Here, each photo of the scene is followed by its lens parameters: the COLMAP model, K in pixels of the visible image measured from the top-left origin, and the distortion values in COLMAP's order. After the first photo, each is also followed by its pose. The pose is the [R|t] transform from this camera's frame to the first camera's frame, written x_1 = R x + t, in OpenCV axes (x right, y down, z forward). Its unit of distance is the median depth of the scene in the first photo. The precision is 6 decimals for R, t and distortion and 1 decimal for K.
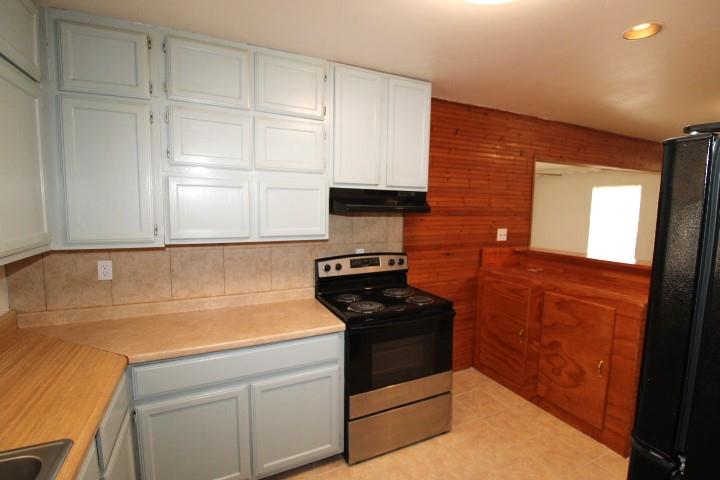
lens RADIAL K [[334.4, 0, 358.1], [0, 334.4, 240.3], [0, 0, 1]] dist [-0.004775, -0.010178]
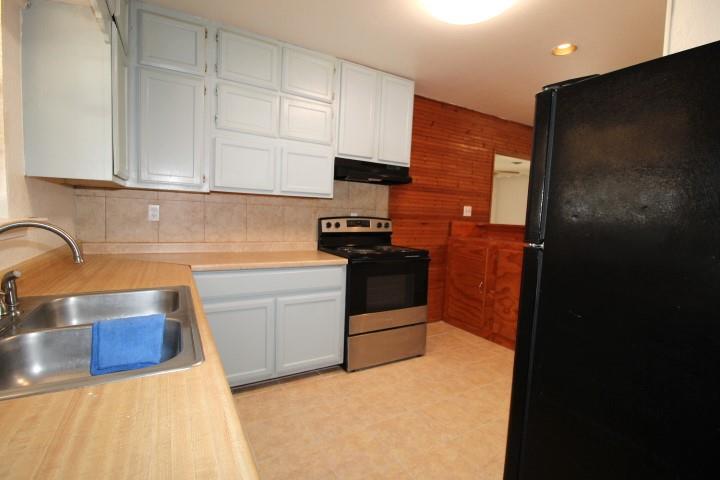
lens RADIAL K [[334.4, 0, 357.3], [0, 334.4, 240.8], [0, 0, 1]] dist [-0.004775, -0.010178]
pose [[0.996438, 0.022382, 0.081298, -0.086202], [-0.021031, 0.999627, -0.017442, 0.159789], [-0.081658, 0.015670, 0.996537, -0.234616]]
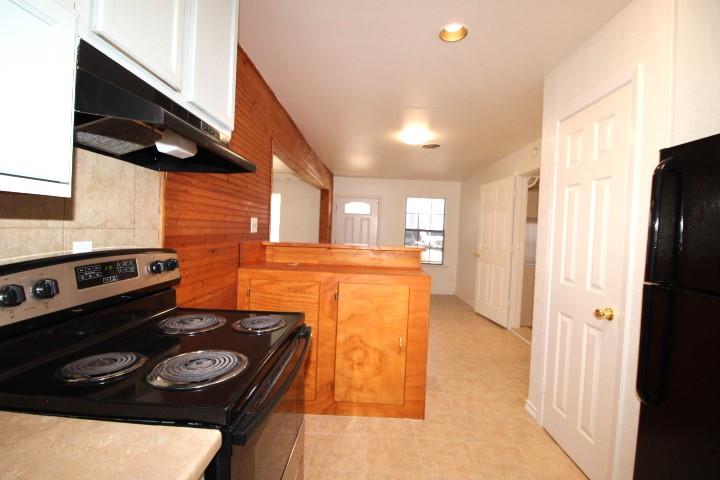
lens RADIAL K [[334.4, 0, 357.3], [0, 334.4, 240.3], [0, 0, 1]] dist [-0.004775, -0.010178]
pose [[0.458002, -0.022363, 0.888670, -0.219667], [0.055830, 0.998434, -0.003648, 0.048143], [-0.887196, 0.051286, 0.458533, 0.552602]]
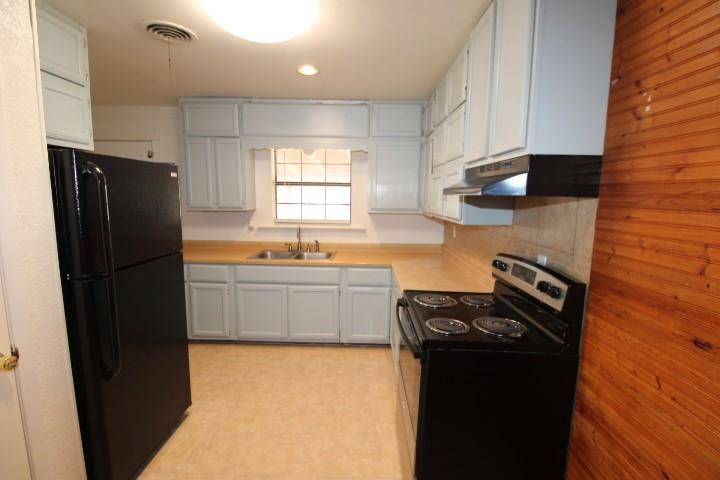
lens RADIAL K [[334.4, 0, 359.7], [0, 334.4, 239.3], [0, 0, 1]] dist [-0.004775, -0.010178]
pose [[-0.433004, 0.095922, -0.896274, 0.790913], [-0.118649, 0.979605, 0.162161, -0.072272], [0.893549, 0.176558, -0.412792, 1.021213]]
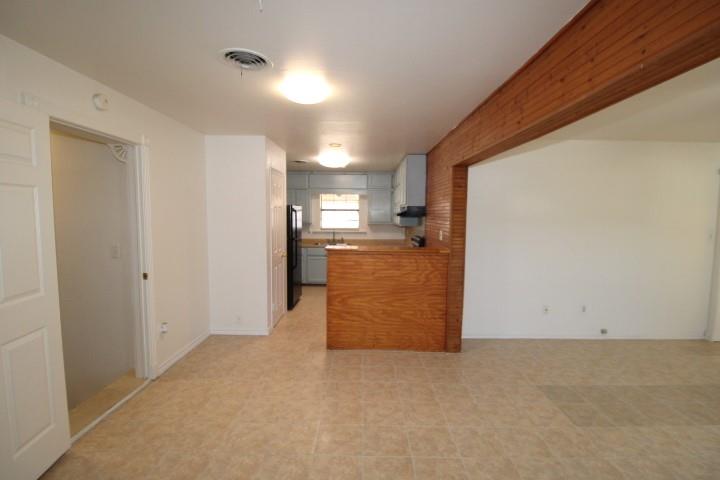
lens RADIAL K [[334.4, 0, 359.2], [0, 334.4, 237.7], [0, 0, 1]] dist [-0.004775, -0.010178]
pose [[-0.429277, 0.045711, -0.902015, 2.230208], [-0.110679, 0.988529, 0.102769, -0.134962], [0.896366, 0.143950, -0.419294, 1.653998]]
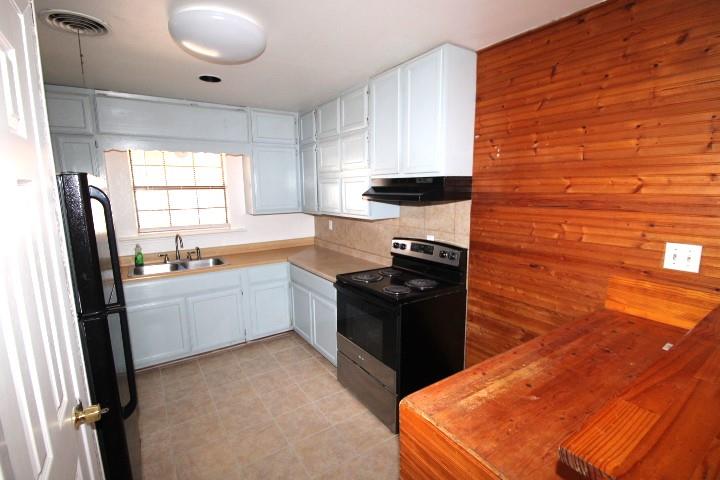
lens RADIAL K [[334.4, 0, 359.8], [0, 334.4, 241.4], [0, 0, 1]] dist [-0.004775, -0.010178]
pose [[0.152821, 0.140956, -0.978150, 1.043175], [-0.090482, 0.987614, 0.128184, -0.072601], [0.984103, 0.068916, 0.163682, 0.675701]]
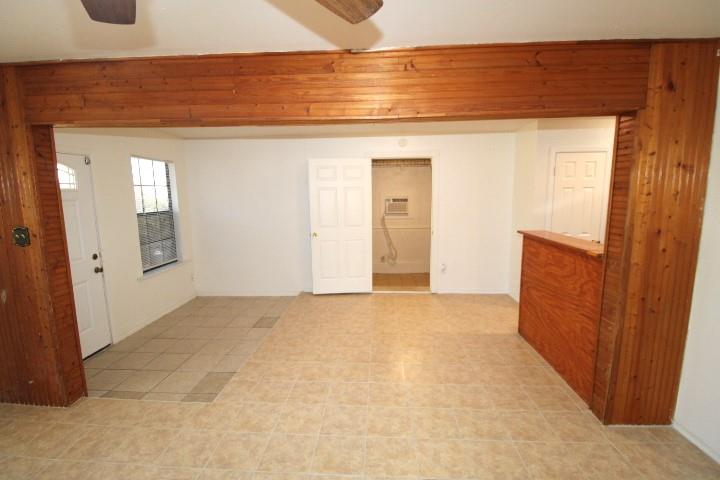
lens RADIAL K [[334.4, 0, 361.7], [0, 334.4, 240.6], [0, 0, 1]] dist [-0.004775, -0.010178]
pose [[-0.883073, -0.071195, 0.463804, 0.892192], [0.046758, 0.970152, 0.237947, -0.257688], [-0.466901, 0.231811, -0.853386, 2.486036]]
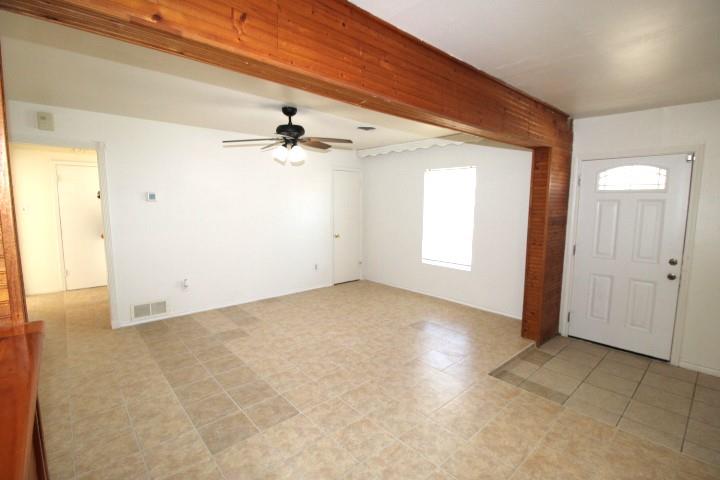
lens RADIAL K [[334.4, 0, 360.6], [0, 334.4, 241.3], [0, 0, 1]] dist [-0.004775, -0.010178]
pose [[0.955224, -0.040499, 0.293100, 0.986914], [0.035952, 0.999135, 0.020884, -0.060747], [-0.293693, -0.009411, 0.955854, 0.927362]]
